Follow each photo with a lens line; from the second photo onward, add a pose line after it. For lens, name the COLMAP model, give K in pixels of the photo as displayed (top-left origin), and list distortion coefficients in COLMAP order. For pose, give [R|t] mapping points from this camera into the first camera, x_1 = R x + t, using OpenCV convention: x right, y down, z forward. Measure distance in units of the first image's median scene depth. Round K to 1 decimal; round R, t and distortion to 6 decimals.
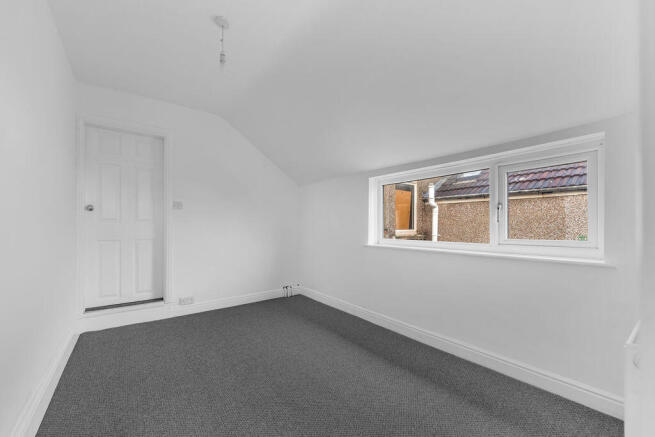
lens RADIAL K [[265.1, 0, 327.2], [0, 265.1, 221.4], [0, 0, 1]] dist [0.000707, 0.000083]
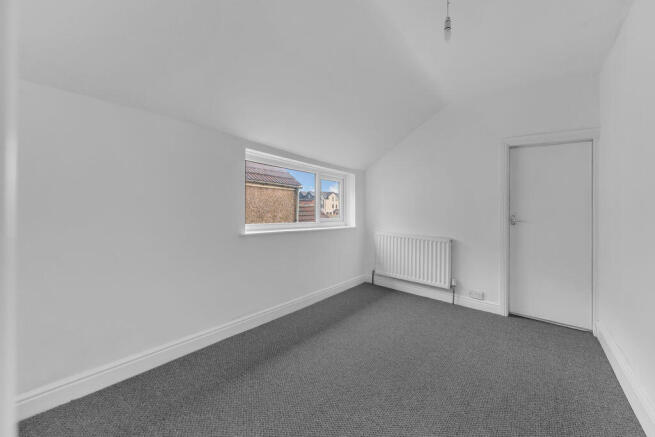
lens RADIAL K [[275.5, 0, 330.2], [0, 275.5, 216.1], [0, 0, 1]] dist [0.010727, -0.000286]
pose [[-0.249276, -0.008421, 0.968396, -0.724396], [-0.008499, 0.999943, 0.006508, 0.029898], [-0.968395, -0.006608, -0.249334, 1.002865]]
